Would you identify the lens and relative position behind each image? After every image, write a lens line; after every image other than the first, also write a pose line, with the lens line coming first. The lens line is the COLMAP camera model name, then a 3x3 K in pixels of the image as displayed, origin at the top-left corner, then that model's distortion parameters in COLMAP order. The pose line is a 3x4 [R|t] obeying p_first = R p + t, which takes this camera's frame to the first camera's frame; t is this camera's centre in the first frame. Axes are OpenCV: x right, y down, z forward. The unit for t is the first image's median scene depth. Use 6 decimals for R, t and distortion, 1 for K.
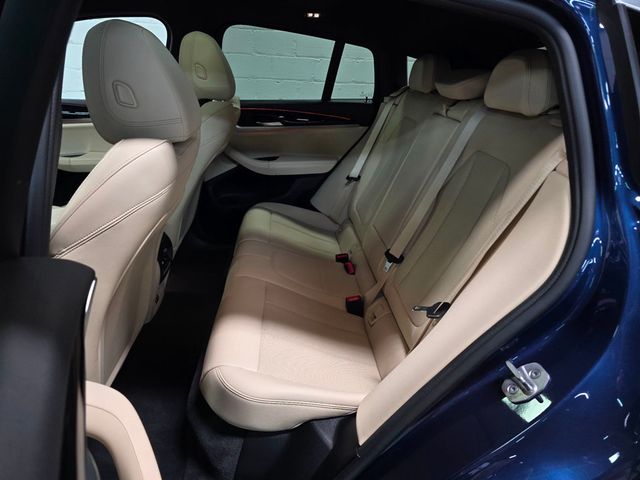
lens RADIAL K [[425.5, 0, 319.1], [0, 425.5, 239.7], [0, 0, 1]] dist [0.017031, -0.008421]
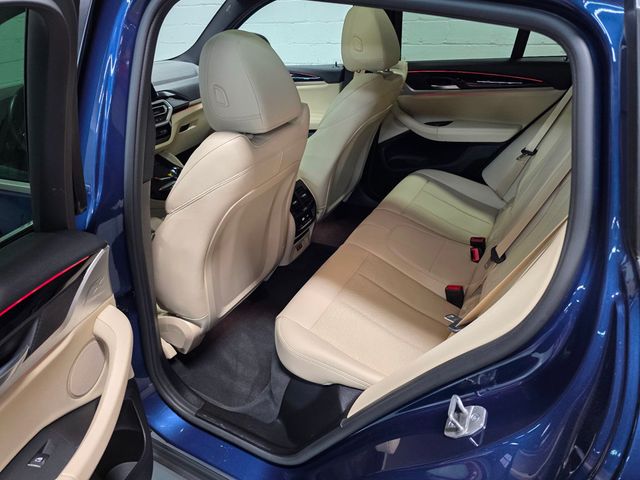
lens RADIAL K [[425.5, 0, 313.9], [0, 425.5, 241.3], [0, 0, 1]] dist [0.017031, -0.008421]
pose [[0.842619, 0.186998, -0.505000, 0.184208], [-0.118472, 0.979169, 0.164902, -0.057112], [0.525317, -0.079121, 0.847220, 0.010540]]
